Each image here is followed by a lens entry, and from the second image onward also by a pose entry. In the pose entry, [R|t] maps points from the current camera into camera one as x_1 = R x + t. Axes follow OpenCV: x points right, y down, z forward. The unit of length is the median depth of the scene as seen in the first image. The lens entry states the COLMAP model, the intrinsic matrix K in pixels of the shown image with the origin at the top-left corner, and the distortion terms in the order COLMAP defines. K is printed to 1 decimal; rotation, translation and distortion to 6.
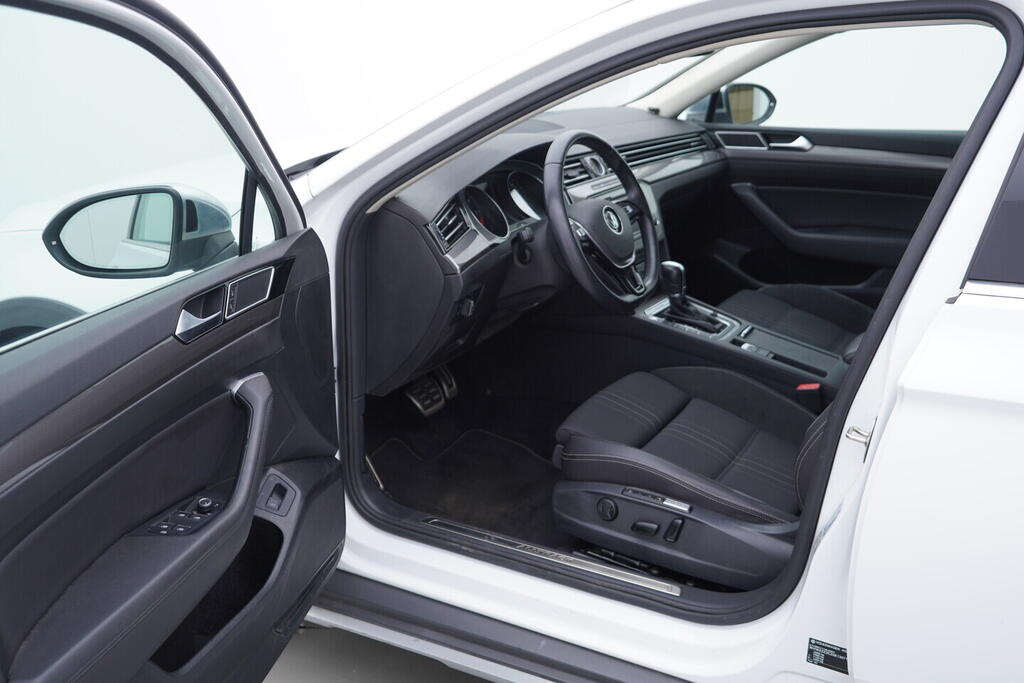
lens RADIAL K [[1052.0, 0, 512.0], [0, 1052.0, 341.5], [0, 0, 1]] dist [0.015192, 0.002096]
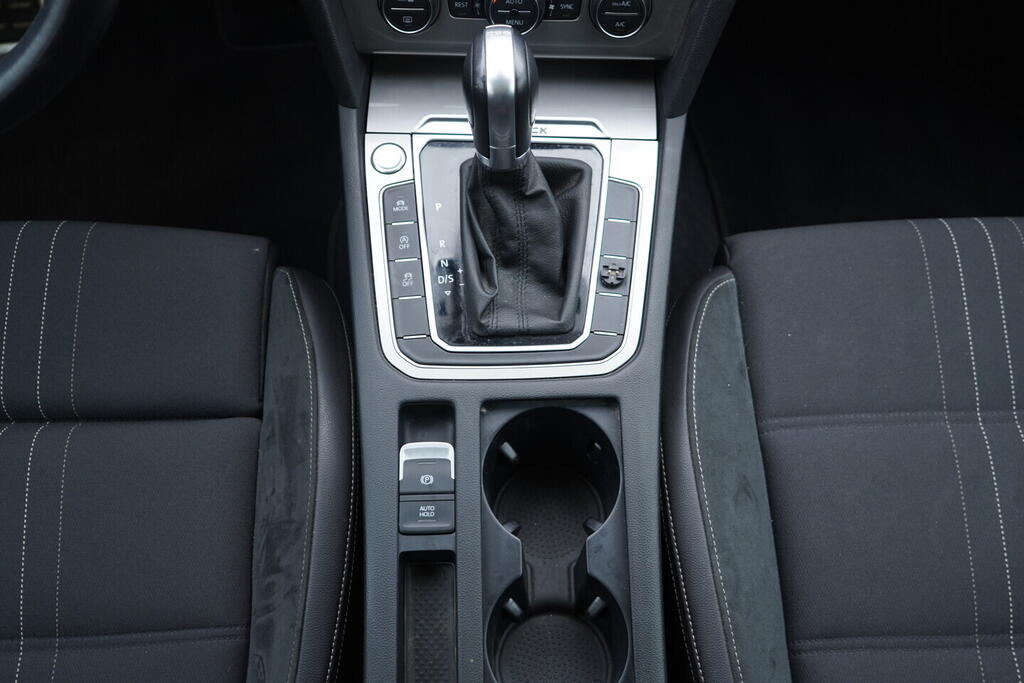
lens RADIAL K [[1052.0, 0, 512.0], [0, 1052.0, 341.5], [0, 0, 1]] dist [0.015192, 0.002096]
pose [[0.513060, 0.760155, -0.398666, 0.316288], [-0.275686, 0.585780, 0.762142, -0.235389], [0.812876, -0.281118, 0.510103, 0.845548]]
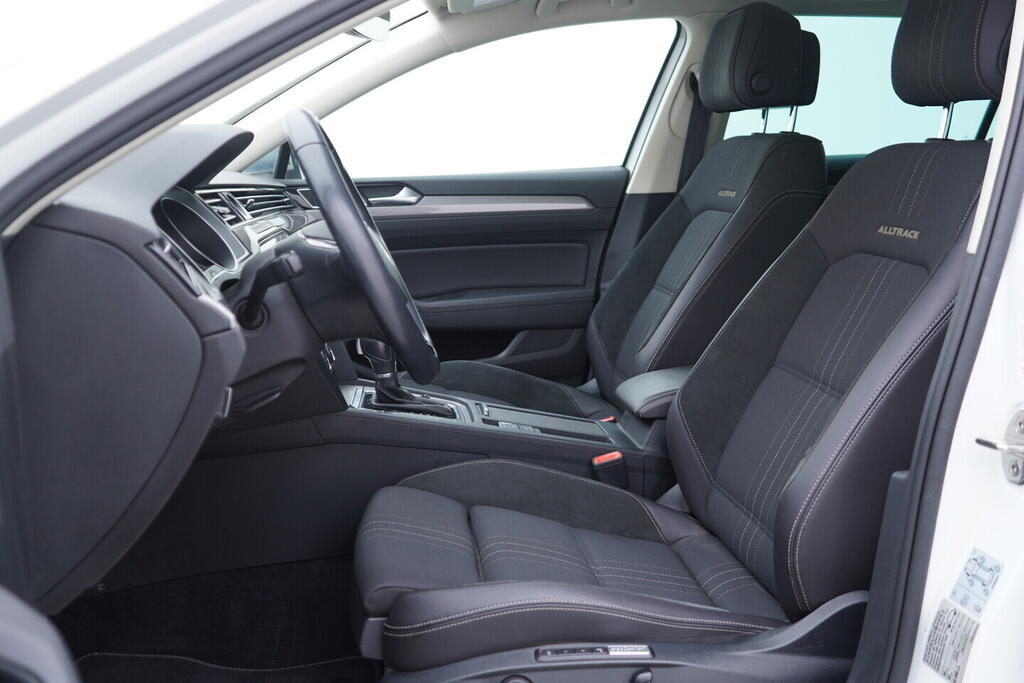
lens RADIAL K [[1052.0, 0, 512.0], [0, 1052.0, 341.5], [0, 0, 1]] dist [0.015192, 0.002096]
pose [[0.807949, -0.120046, 0.576895, -0.181138], [0.203954, 0.975485, -0.082652, 0.009775], [-0.552830, 0.184438, 0.812626, 0.373874]]
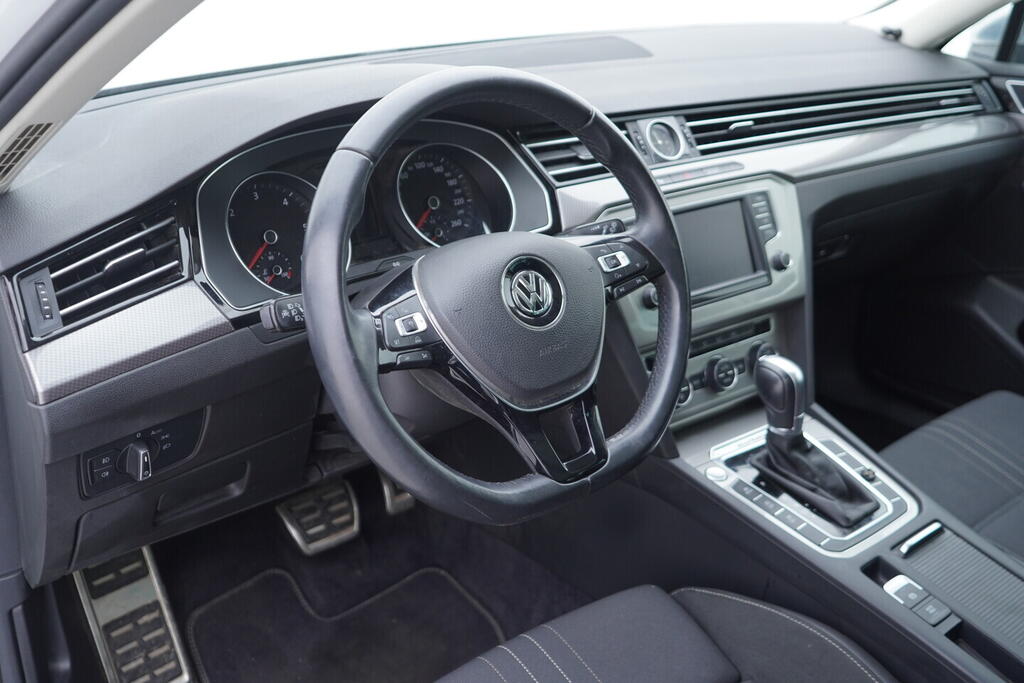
lens RADIAL K [[1052.0, 0, 512.0], [0, 1052.0, 341.5], [0, 0, 1]] dist [0.015192, 0.002096]
pose [[0.933195, 0.152862, -0.325239, 0.192409], [-0.124624, 0.986517, 0.106083, -0.119052], [0.337070, -0.058464, 0.939663, 0.512991]]
